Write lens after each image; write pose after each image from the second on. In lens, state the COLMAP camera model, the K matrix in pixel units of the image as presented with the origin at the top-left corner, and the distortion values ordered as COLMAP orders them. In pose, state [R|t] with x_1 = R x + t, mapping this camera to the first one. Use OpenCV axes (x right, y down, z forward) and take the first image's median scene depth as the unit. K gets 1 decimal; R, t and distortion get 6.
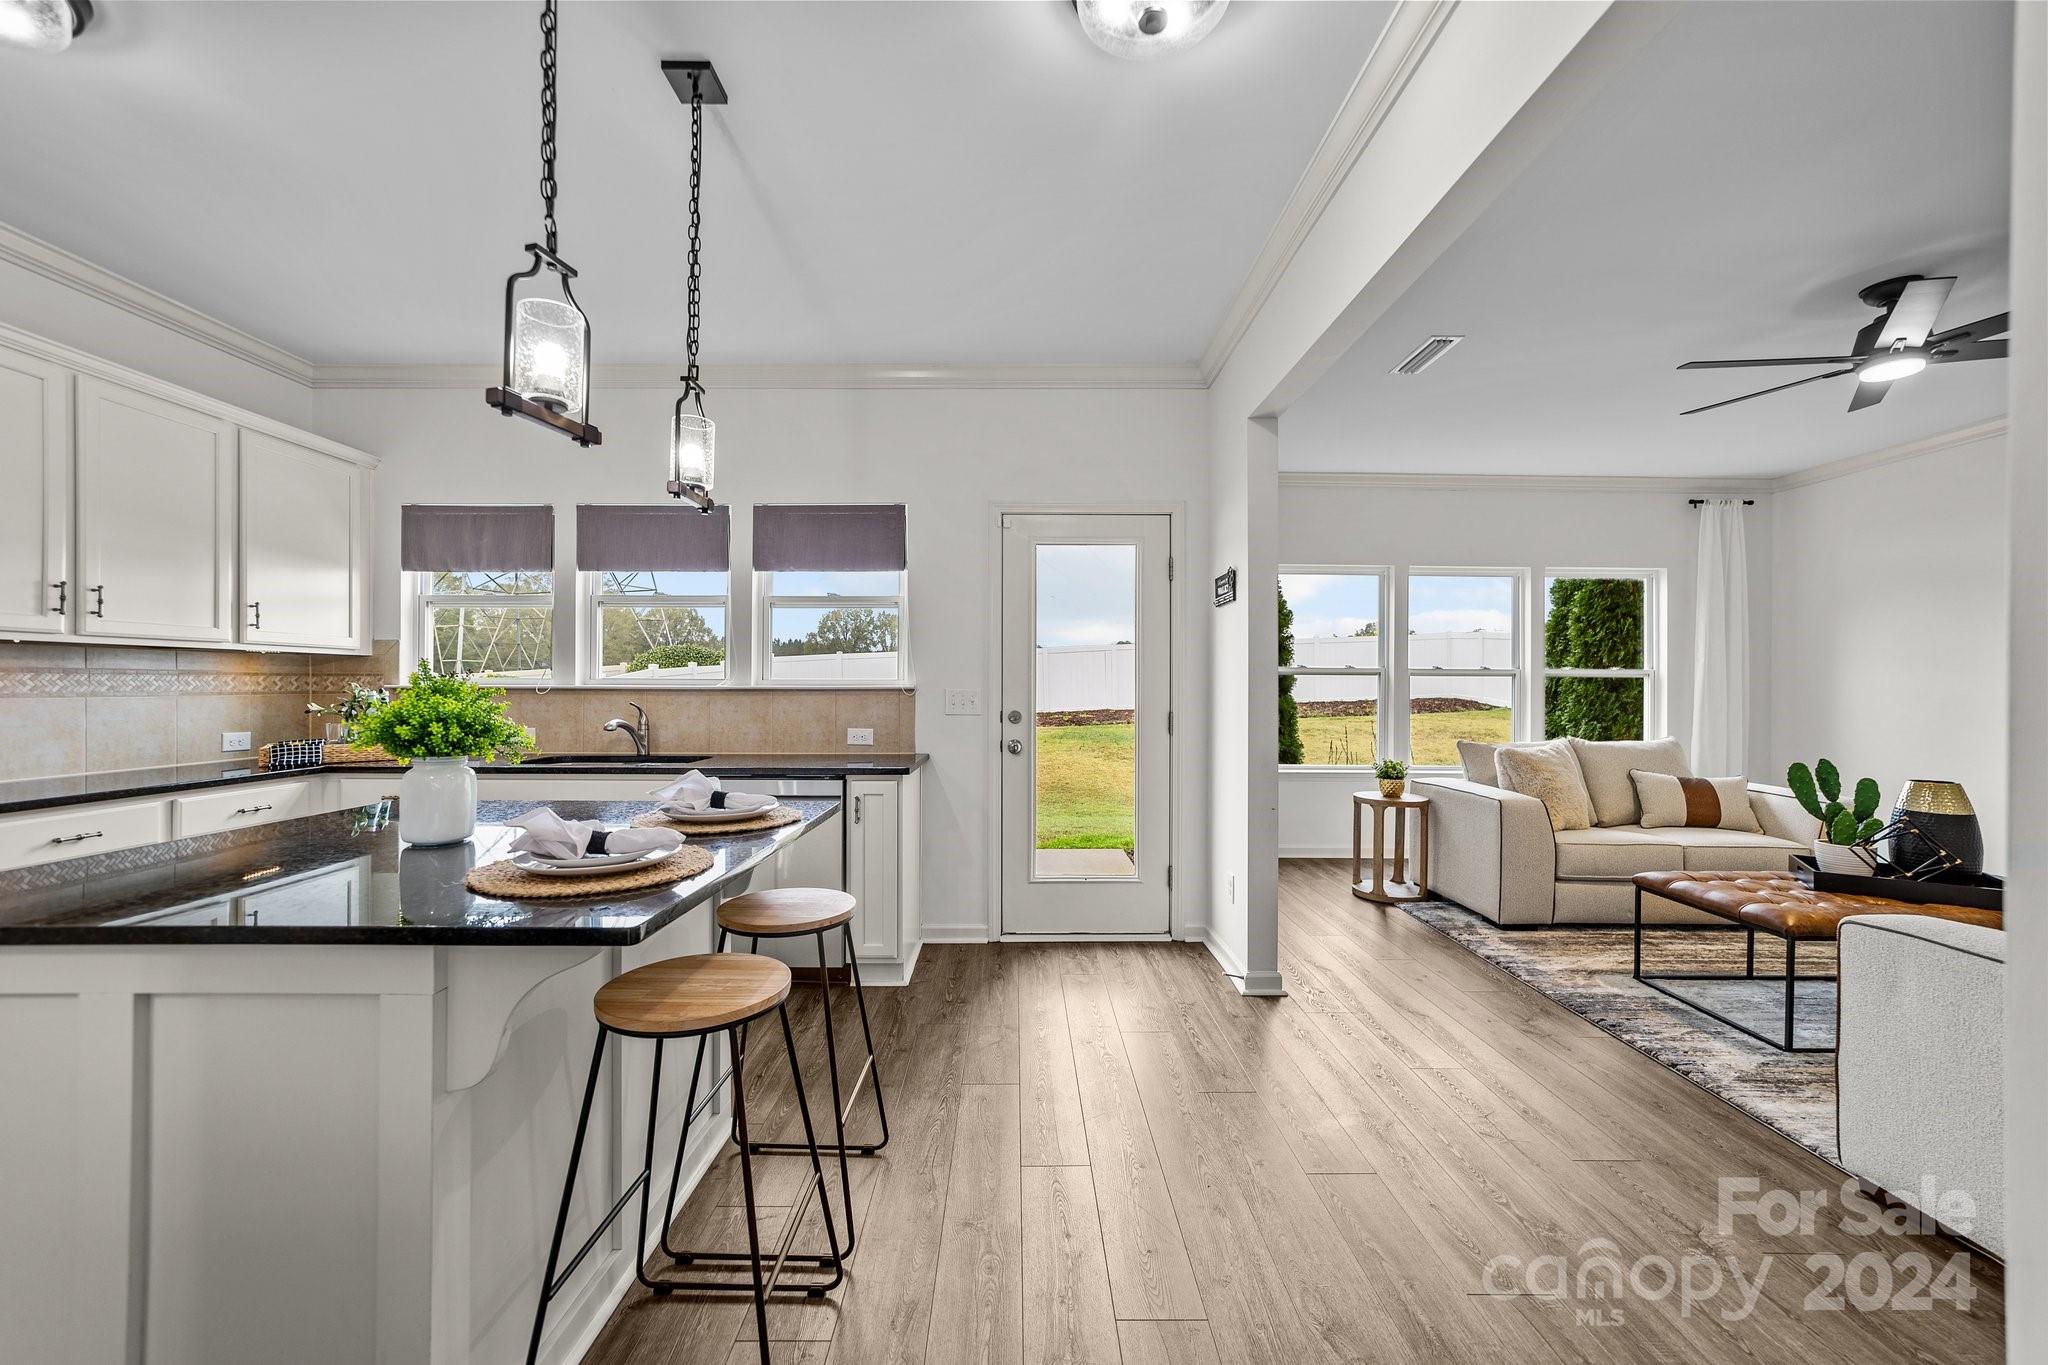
lens RADIAL K [[791.1, 0, 1017.5], [0, 791.1, 684.7], [0, 0, 1]] dist [-0.017498, 0.008585]
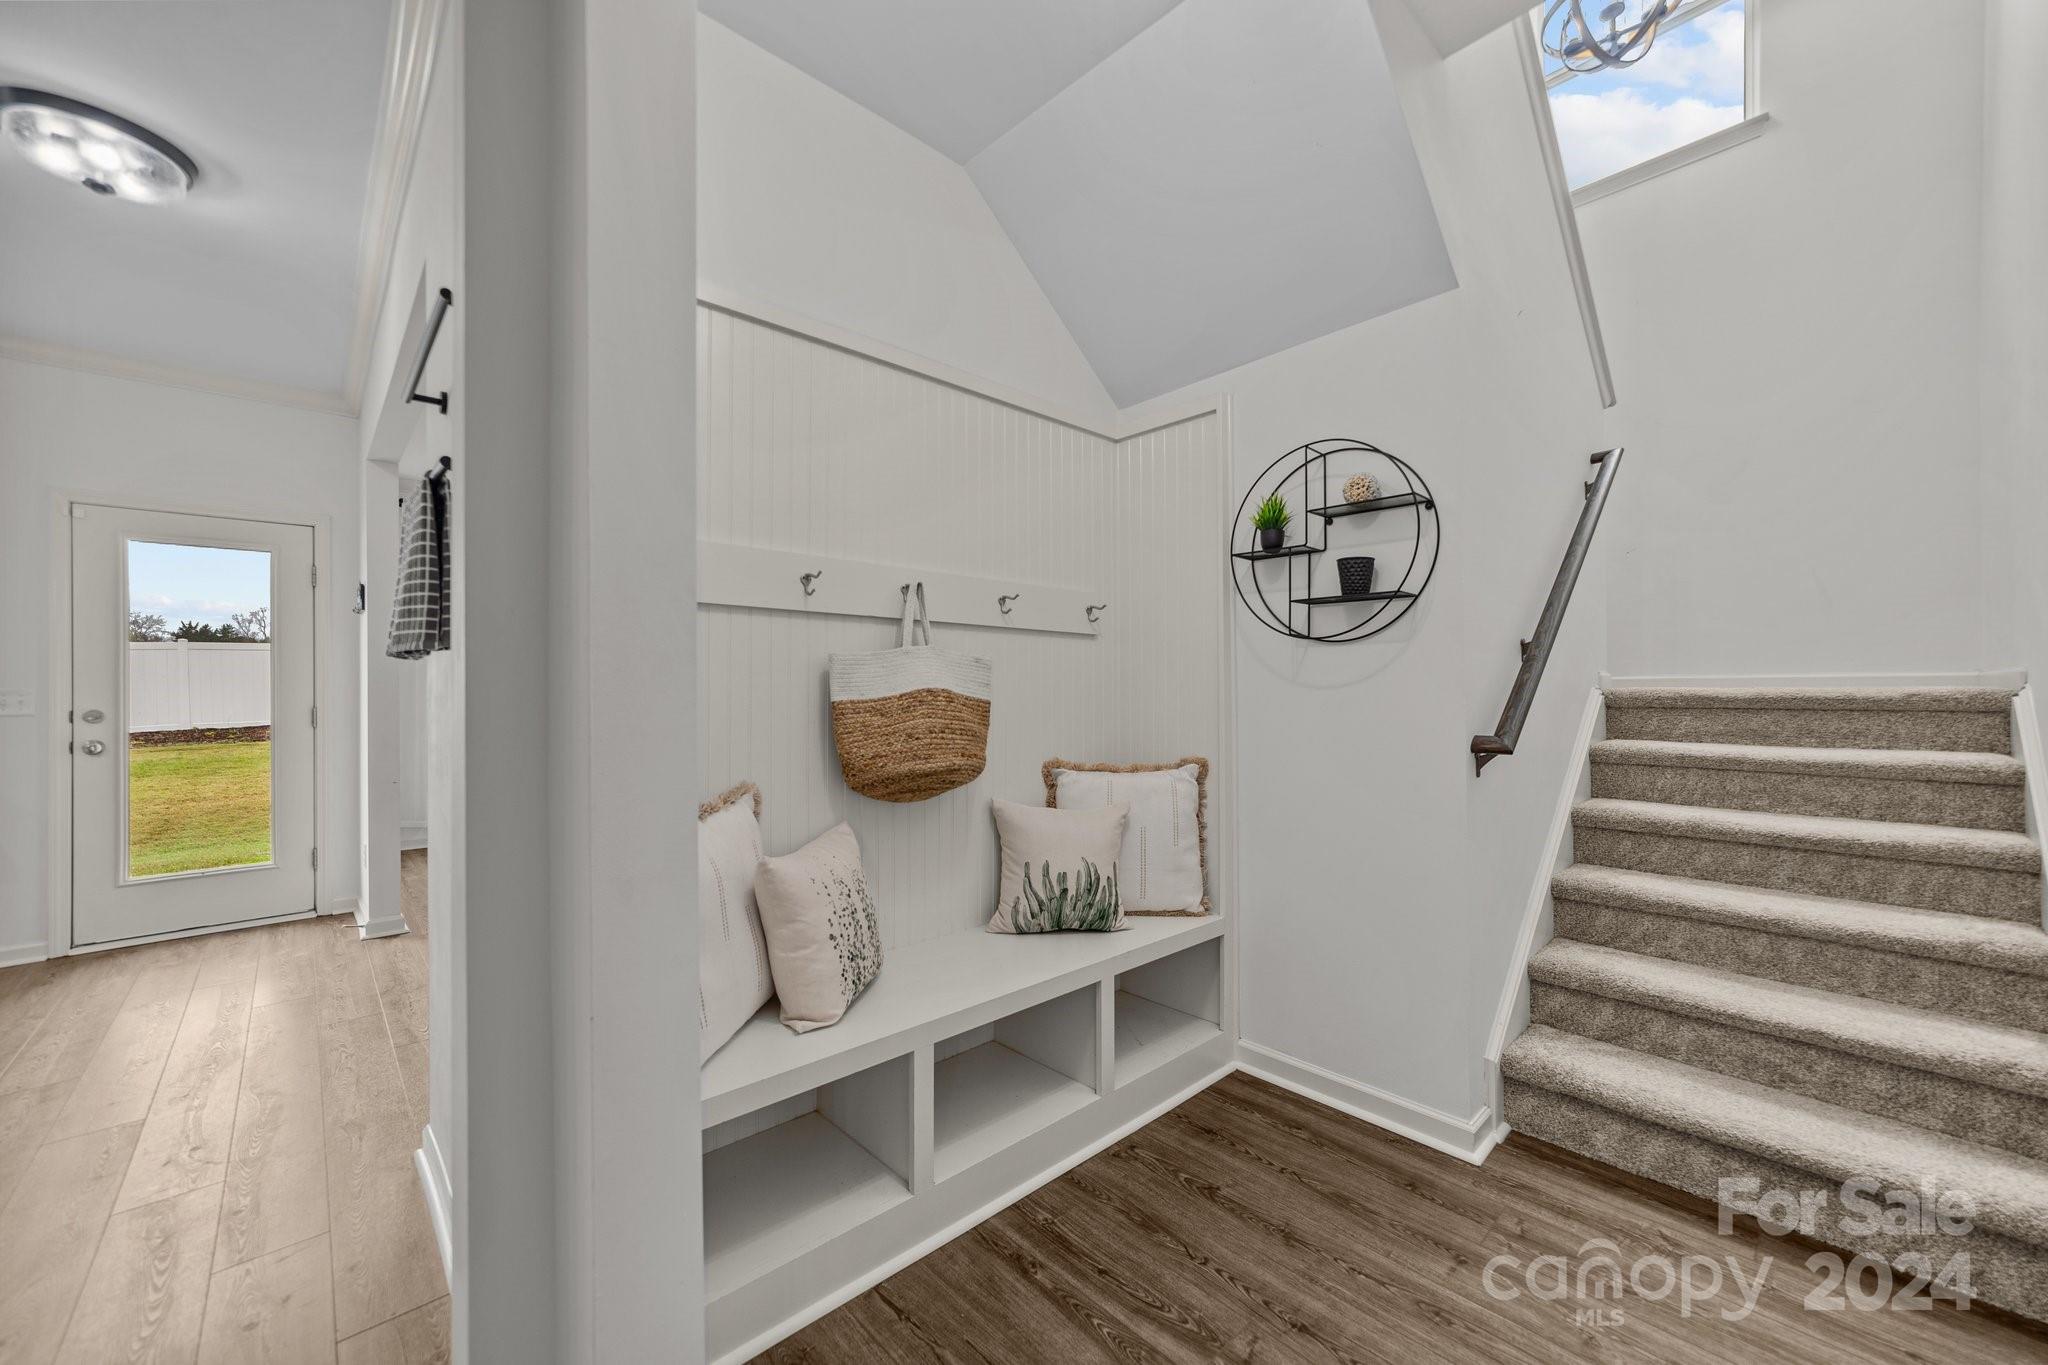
lens RADIAL K [[791.1, 0, 1032.0], [0, 791.1, 687.3], [0, 0, 1]] dist [-0.017498, 0.008585]
pose [[0.732473, -0.005164, 0.680776, 0.185268], [0.006494, 0.999979, 0.000598, 0.012240], [-0.680765, 0.003983, 0.732491, -0.479194]]
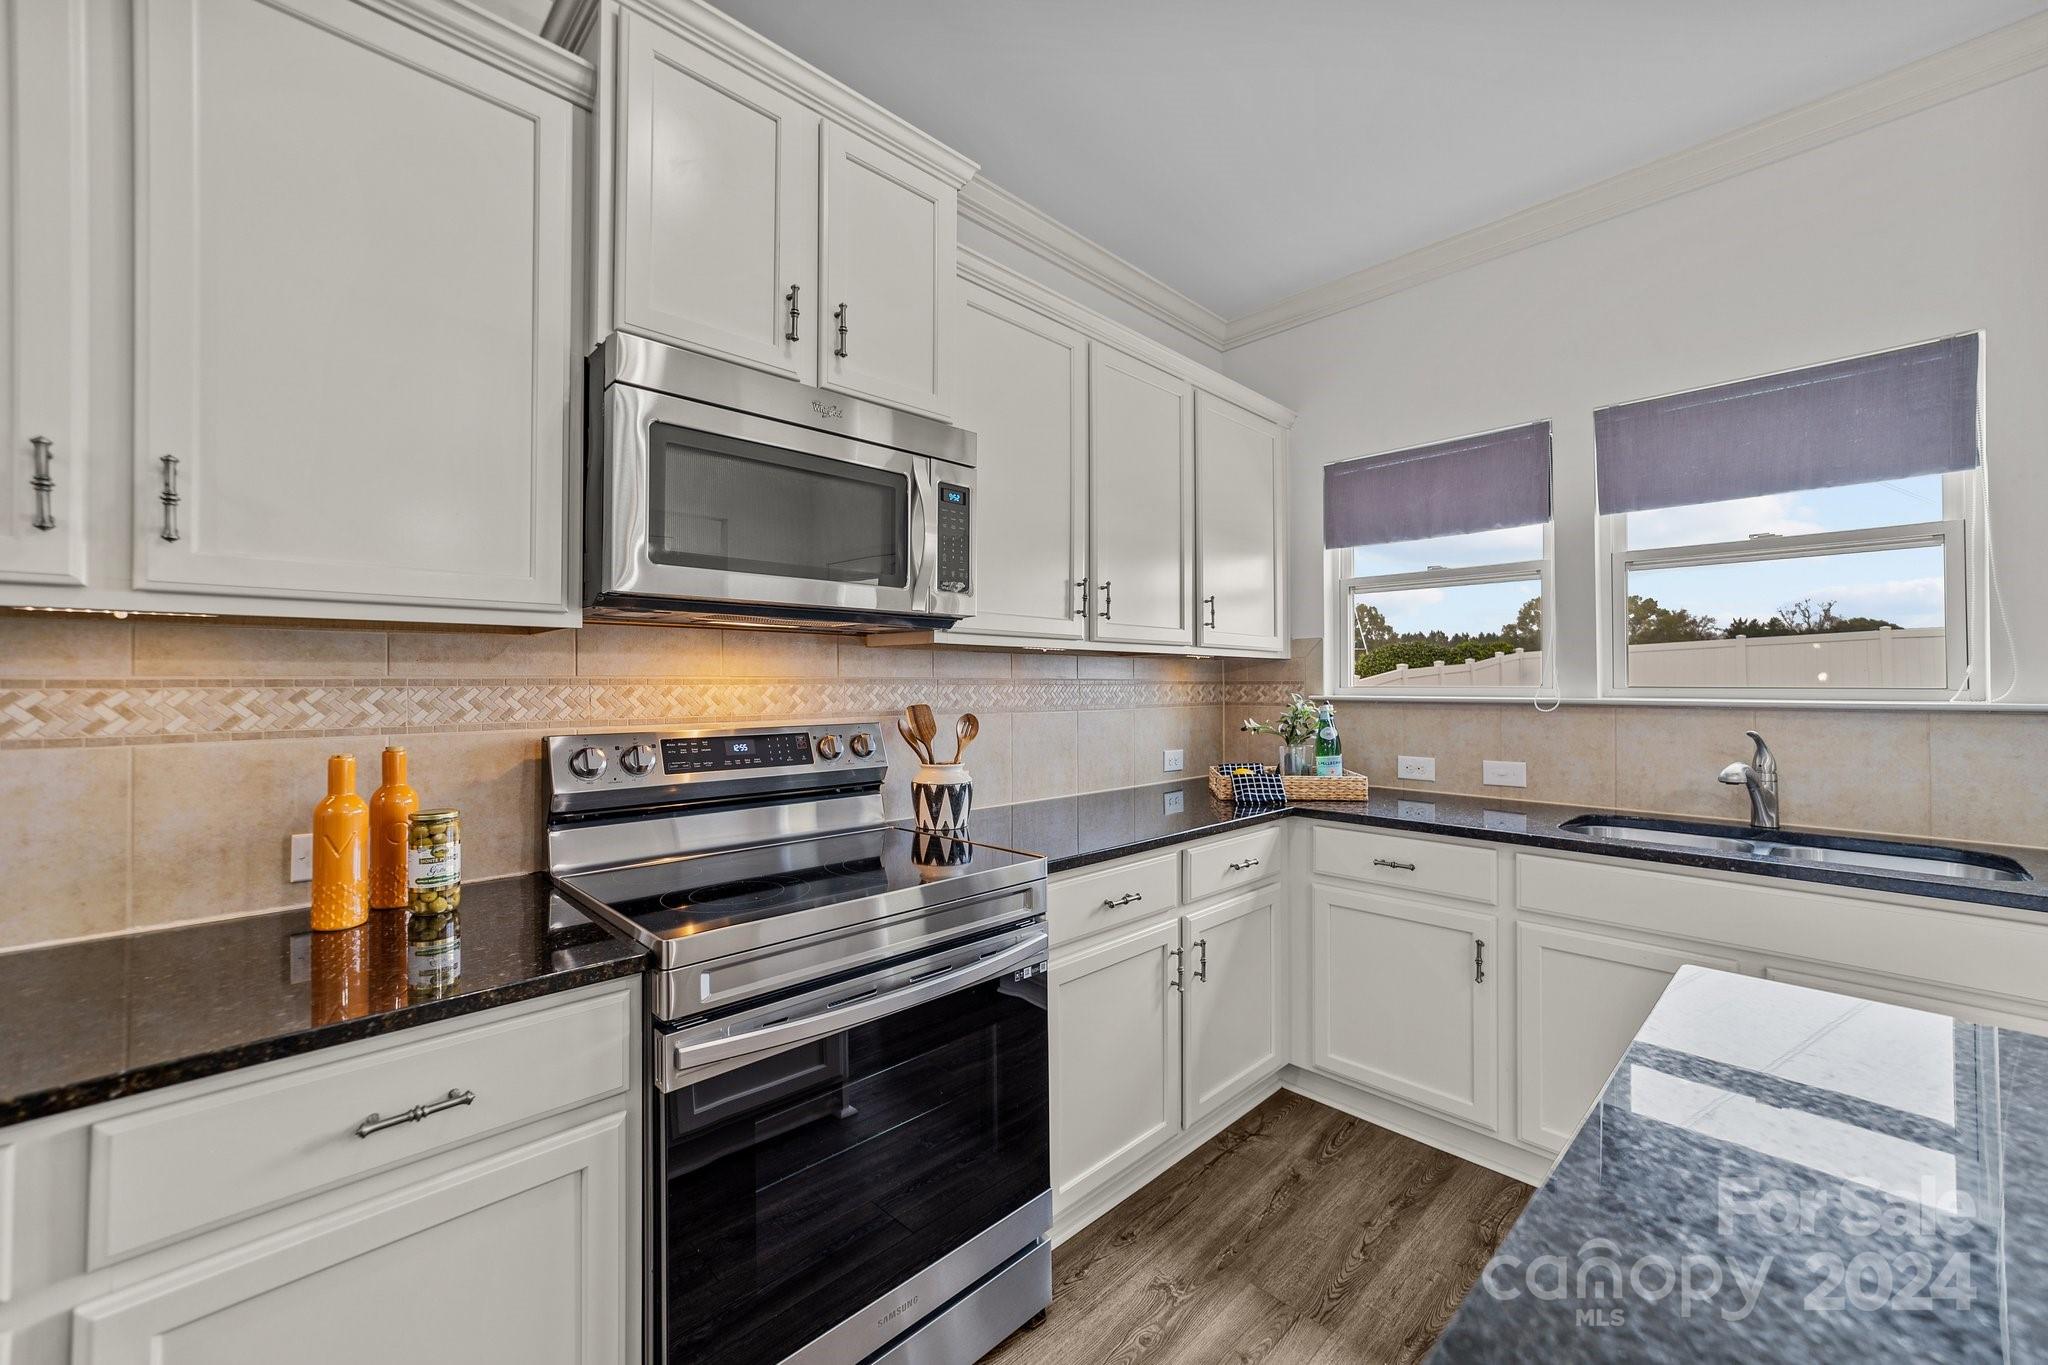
lens RADIAL K [[791.1, 0, 1017.7], [0, 791.1, 673.5], [0, 0, 1]] dist [-0.017498, 0.008585]
pose [[0.690707, -0.012212, -0.723032, -0.438052], [0.002144, 0.999888, -0.014839, -0.010693], [0.723132, 0.008699, 0.690656, 0.240744]]
